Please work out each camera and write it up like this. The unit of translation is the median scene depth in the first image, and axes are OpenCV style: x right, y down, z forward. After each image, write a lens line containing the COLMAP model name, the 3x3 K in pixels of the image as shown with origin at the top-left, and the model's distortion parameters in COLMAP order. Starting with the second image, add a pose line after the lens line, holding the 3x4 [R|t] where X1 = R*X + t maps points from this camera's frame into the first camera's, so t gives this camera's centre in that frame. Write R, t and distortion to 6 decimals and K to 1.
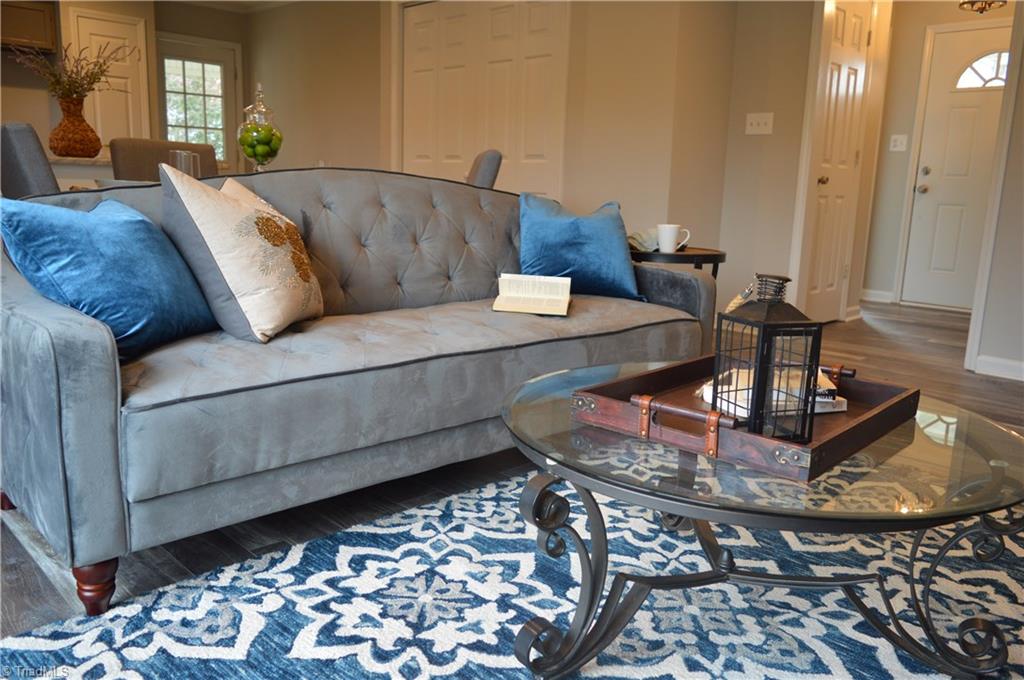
lens RADIAL K [[805.5, 0, 511.0], [0, 805.5, 343.8], [0, 0, 1]] dist [-0.018566, 0.014082]
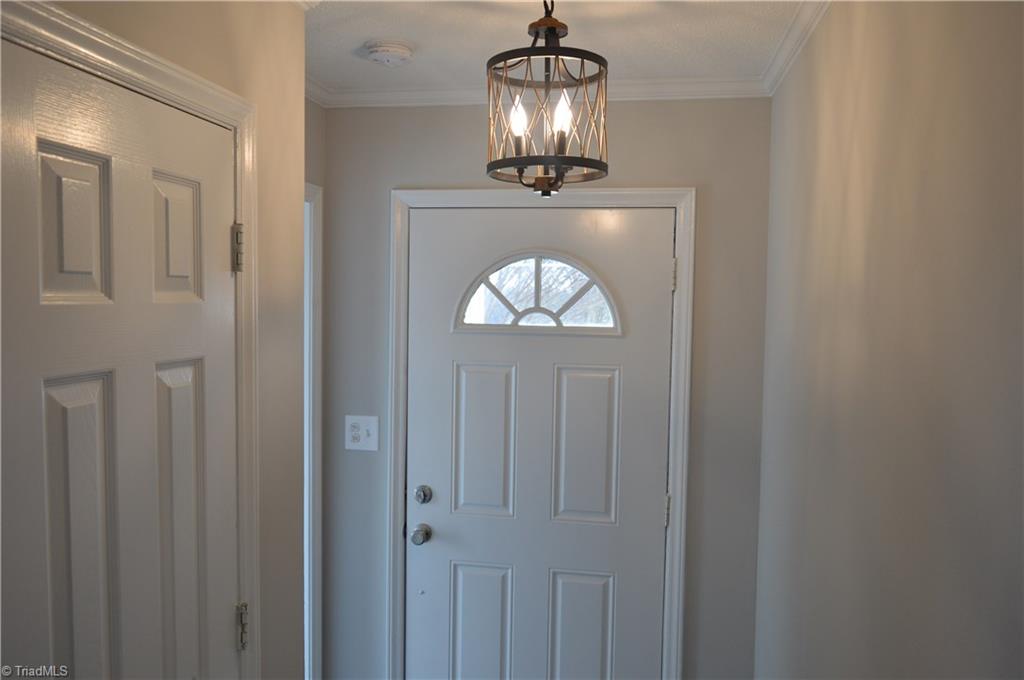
lens RADIAL K [[805.5, 0, 515.0], [0, 805.5, 343.0], [0, 0, 1]] dist [-0.018566, 0.014082]
pose [[0.808213, -0.053936, 0.586415, 0.311092], [0.130193, 0.987521, -0.088608, -0.269132], [-0.574318, 0.147962, 0.805150, 0.620110]]
